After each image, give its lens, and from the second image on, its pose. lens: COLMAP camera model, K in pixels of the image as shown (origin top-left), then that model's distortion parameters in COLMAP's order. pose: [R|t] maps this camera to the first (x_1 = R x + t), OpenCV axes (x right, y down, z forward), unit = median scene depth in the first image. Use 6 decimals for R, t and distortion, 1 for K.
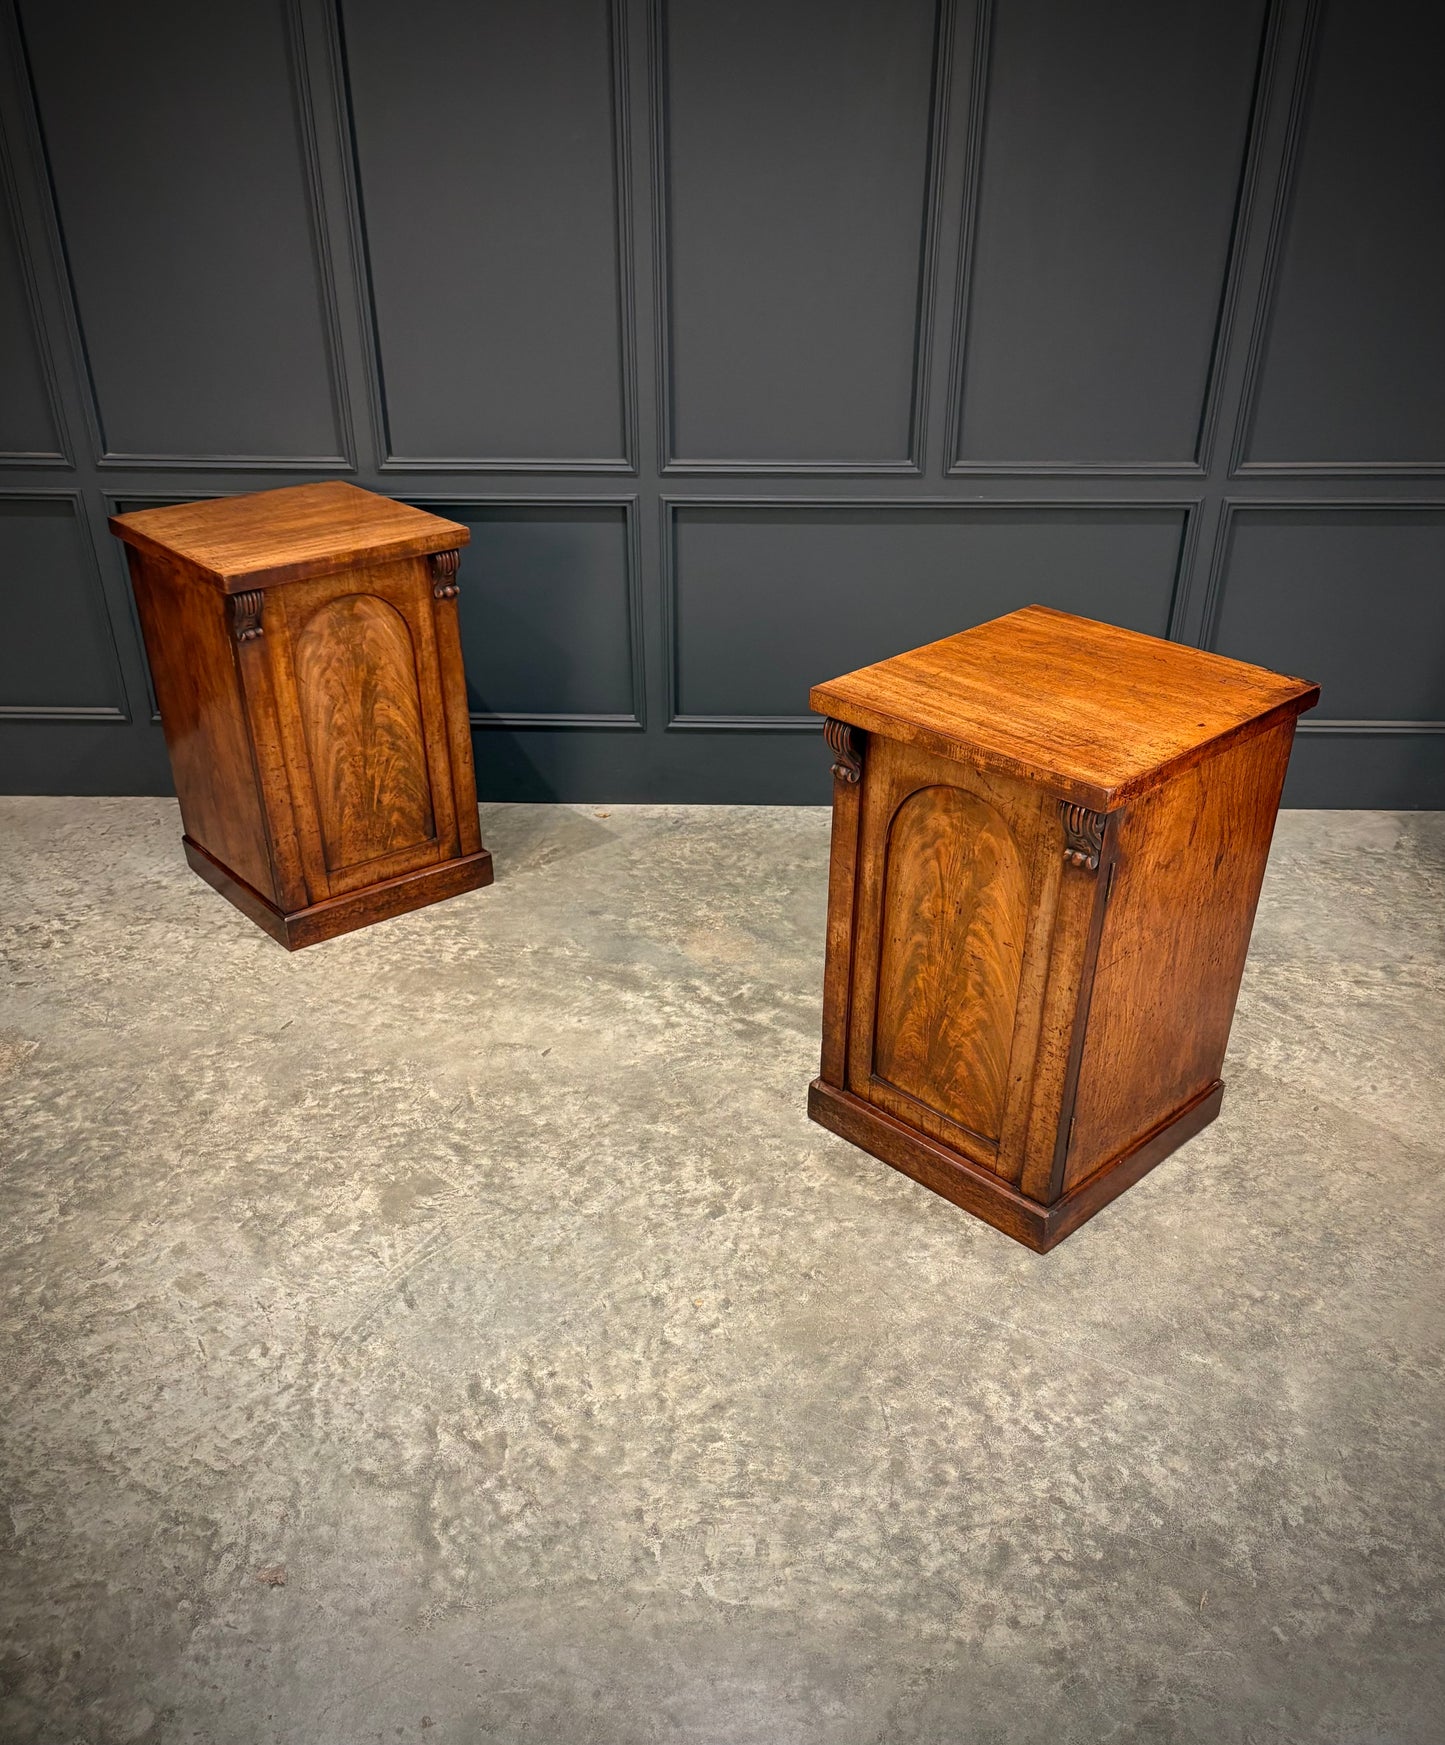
lens RADIAL K [[1417.6, 0, 761.5], [0, 1417.6, 955.4], [0, 0, 1]] dist [0.038362, -0.059576]
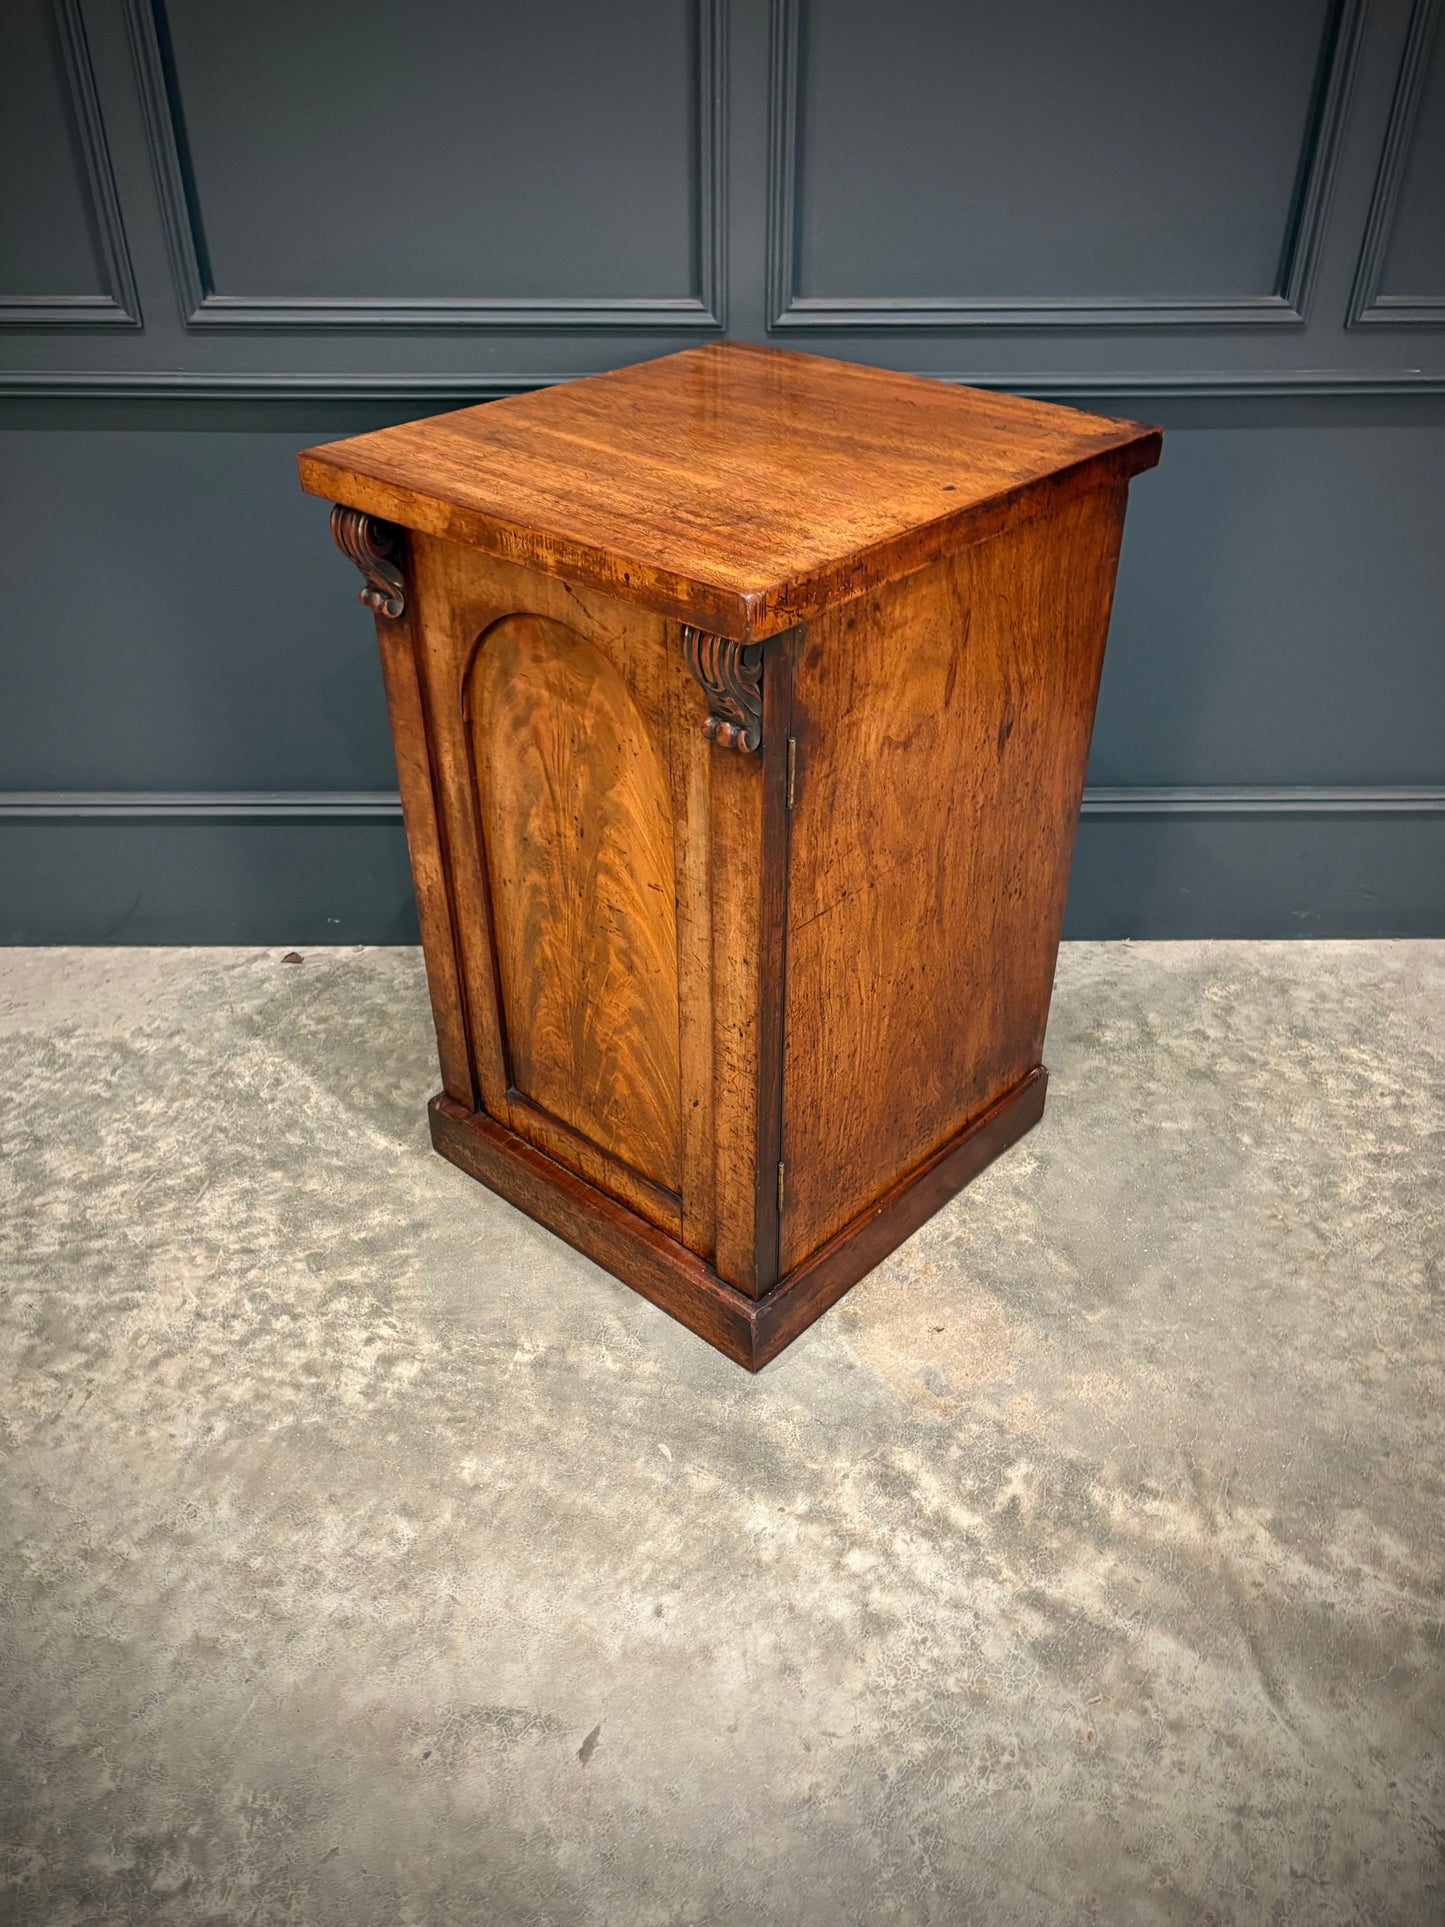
lens RADIAL K [[1461.3, 0, 729.5], [0, 1461.3, 936.7], [0, 0, 1]] dist [0.026258, -0.021170]
pose [[0.999820, -0.017007, 0.008379, -0.111288], [0.016631, 0.998936, 0.043016, -0.182031], [-0.009102, -0.042869, 0.999039, 0.587803]]
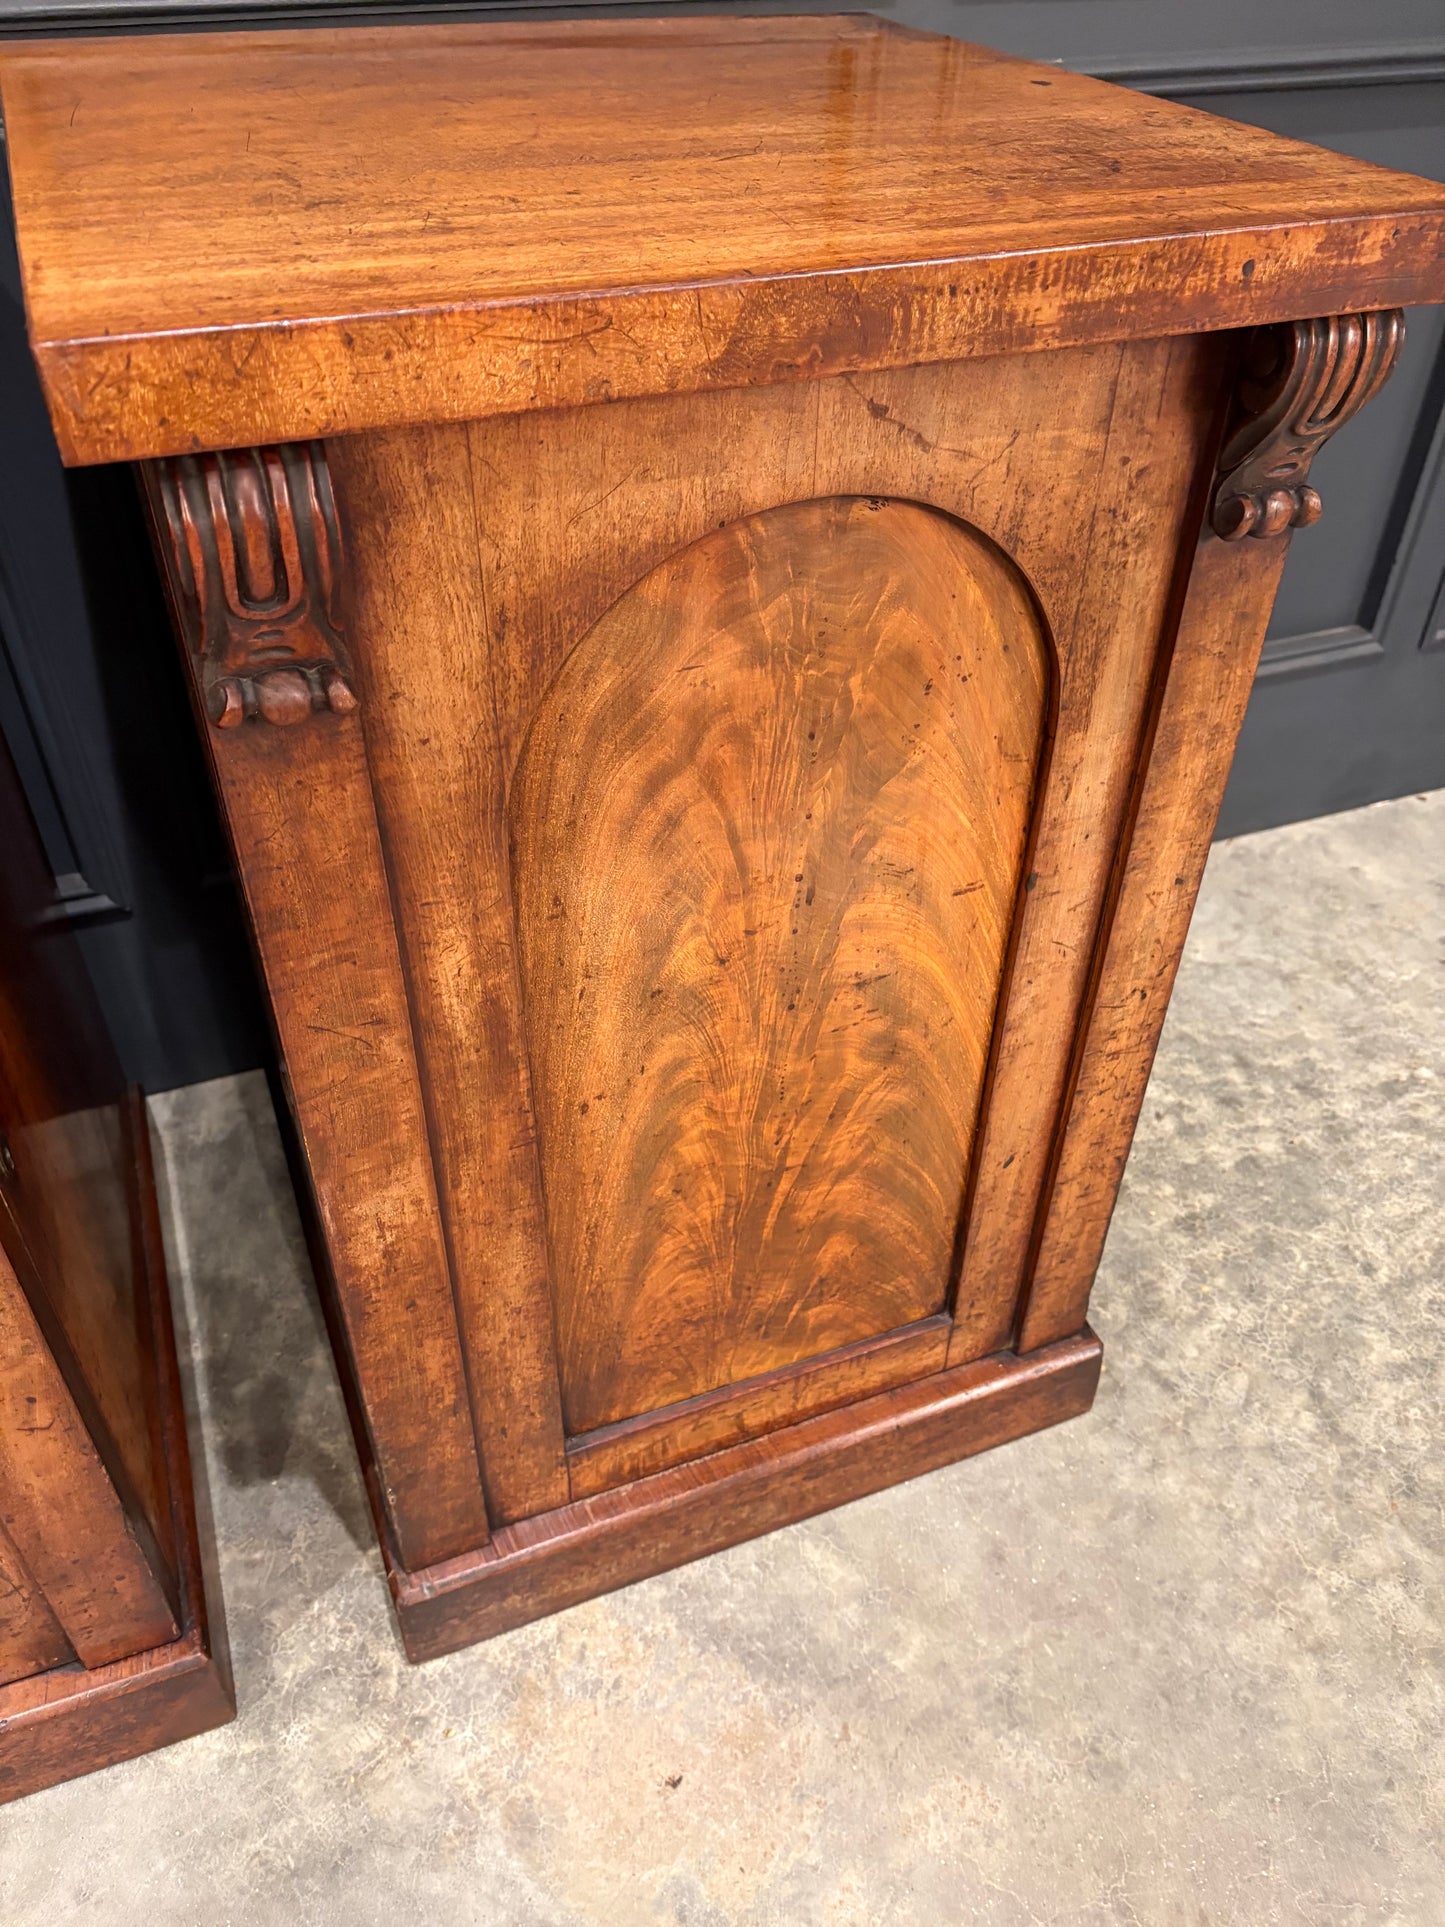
lens RADIAL K [[1461.3, 0, 707.8], [0, 1461.3, 959.1], [0, 0, 1]] dist [0.026258, -0.021170]
pose [[0.932374, -0.230671, 0.278332, -0.071554], [0.189612, 0.967598, 0.166736, -0.236324], [-0.307775, -0.102686, 0.945902, 0.843608]]
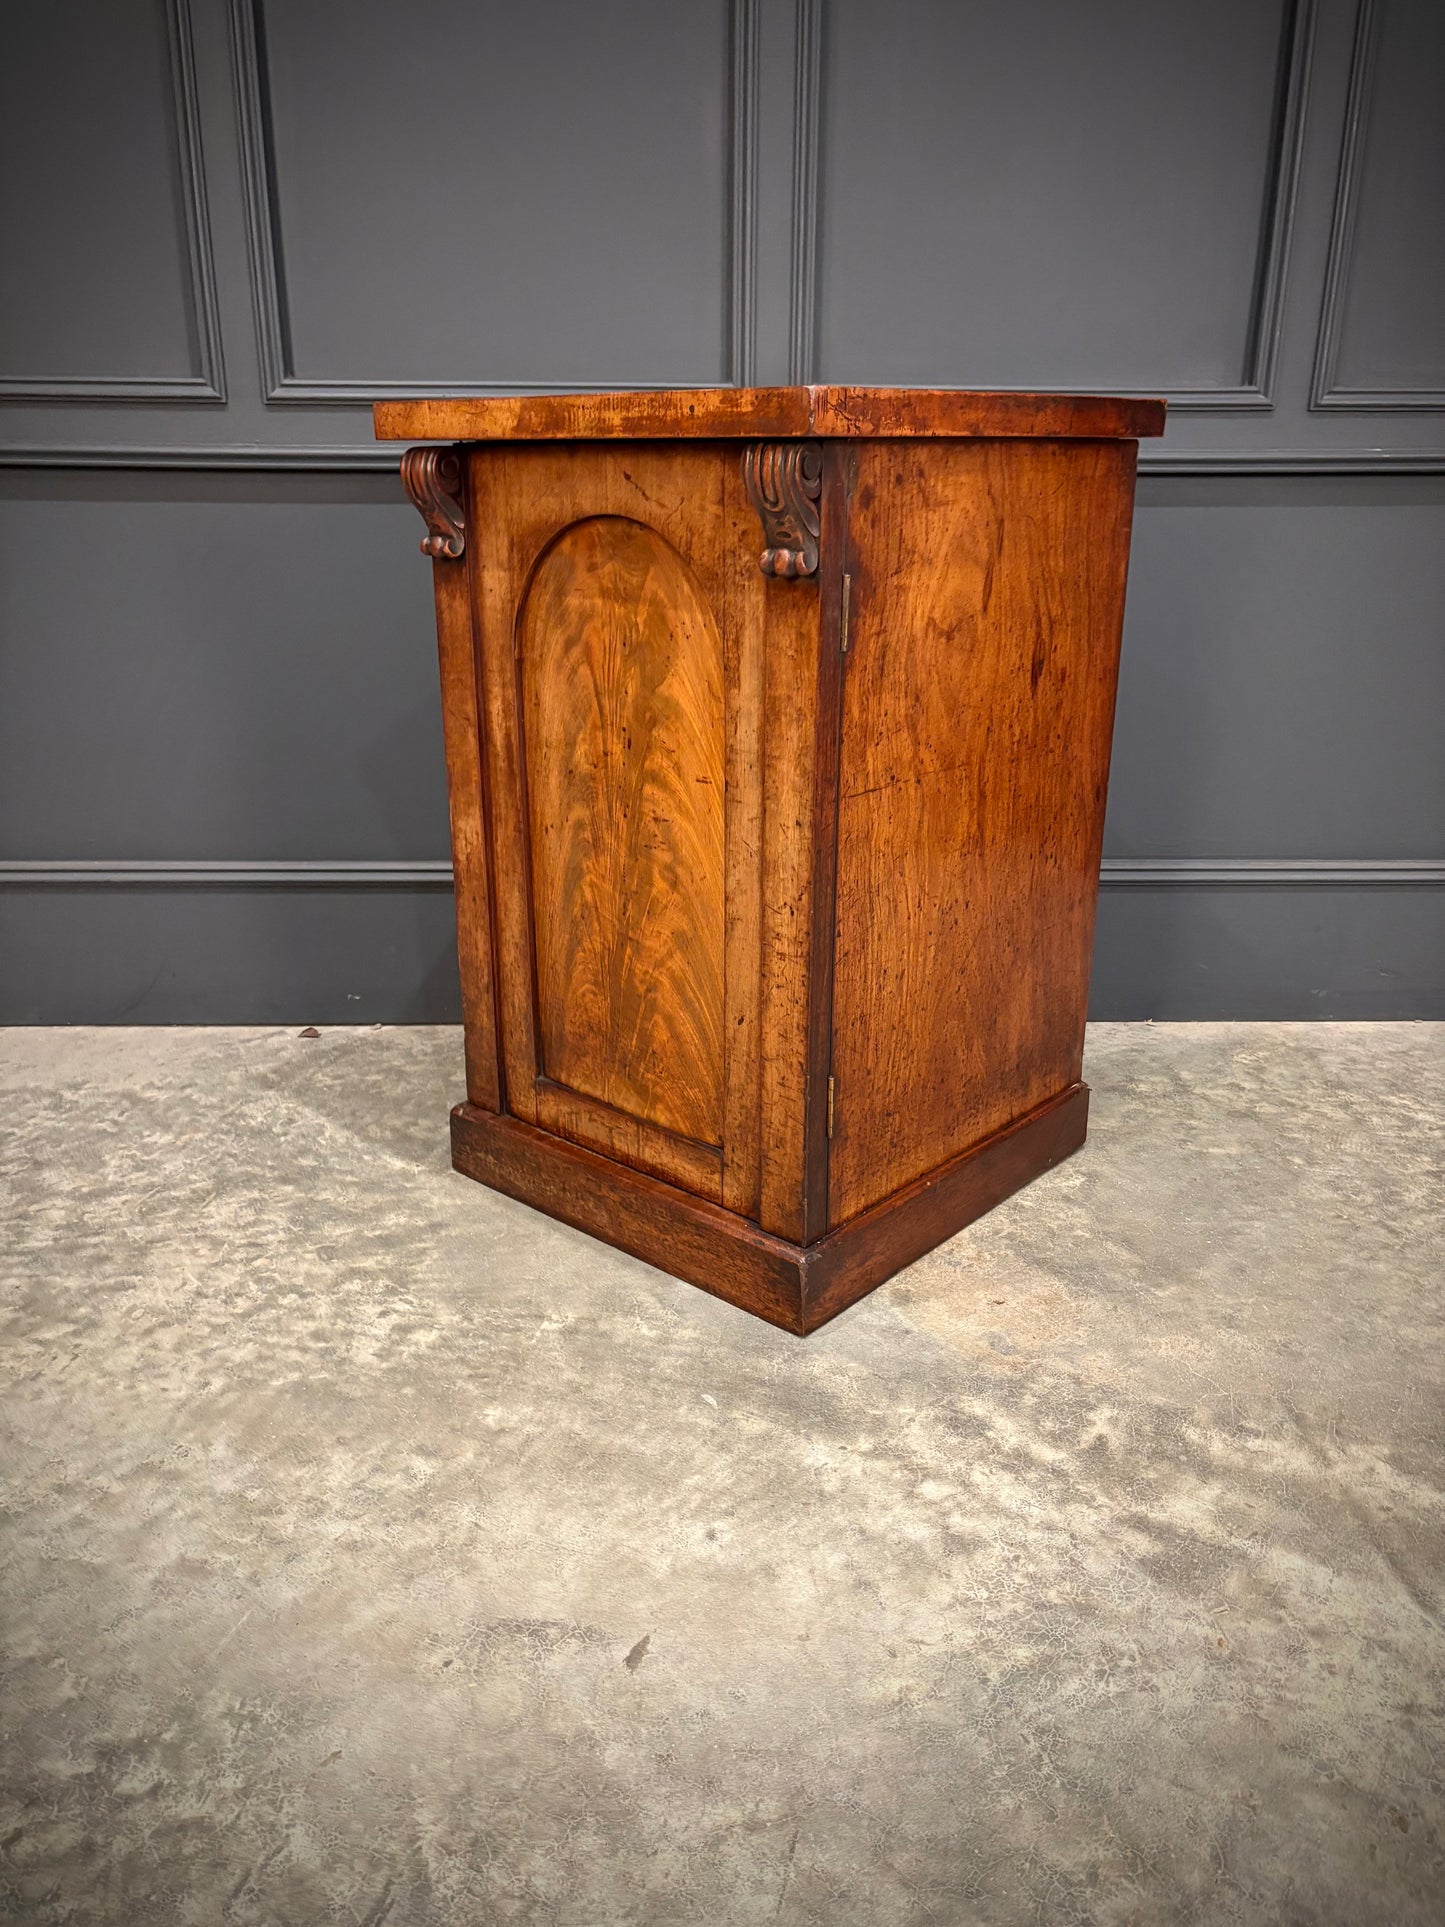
lens RADIAL K [[1424.2, 0, 721.1], [0, 1424.2, 946.9], [0, 0, 1]] dist [0.021327, -0.016633]
pose [[0.999622, -0.015313, 0.022832, -0.136923], [0.019784, 0.977350, -0.210704, -0.027086], [-0.019088, 0.211076, 0.977283, 0.620092]]
